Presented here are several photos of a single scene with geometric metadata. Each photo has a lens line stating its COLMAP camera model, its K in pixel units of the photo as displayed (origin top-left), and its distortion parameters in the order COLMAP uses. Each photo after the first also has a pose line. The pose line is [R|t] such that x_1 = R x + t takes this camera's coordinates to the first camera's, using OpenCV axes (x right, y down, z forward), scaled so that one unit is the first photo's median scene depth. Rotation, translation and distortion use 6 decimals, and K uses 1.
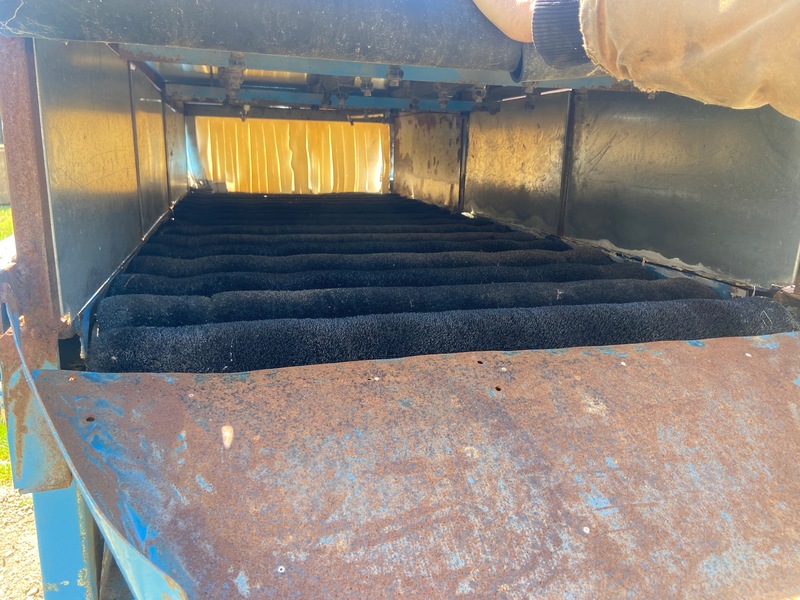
lens RADIAL K [[602.7, 0, 408.3], [0, 602.7, 296.9], [0, 0, 1]] dist [0.126668, -0.161702]
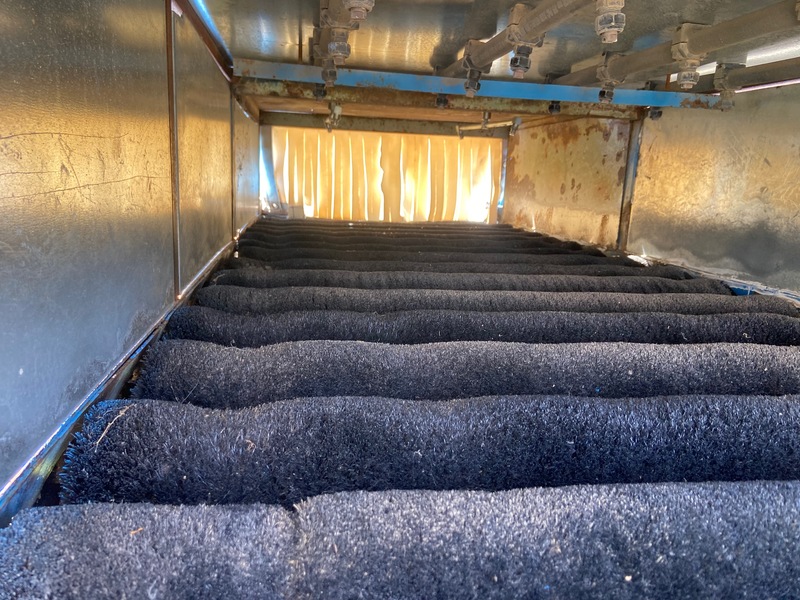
lens RADIAL K [[602.7, 0, 408.3], [0, 602.7, 296.9], [0, 0, 1]] dist [0.126668, -0.161702]
pose [[0.994228, 0.042205, -0.098641, -0.073775], [-0.046351, 0.998119, -0.040117, -0.039712], [0.096762, 0.044457, 0.994314, 0.209155]]
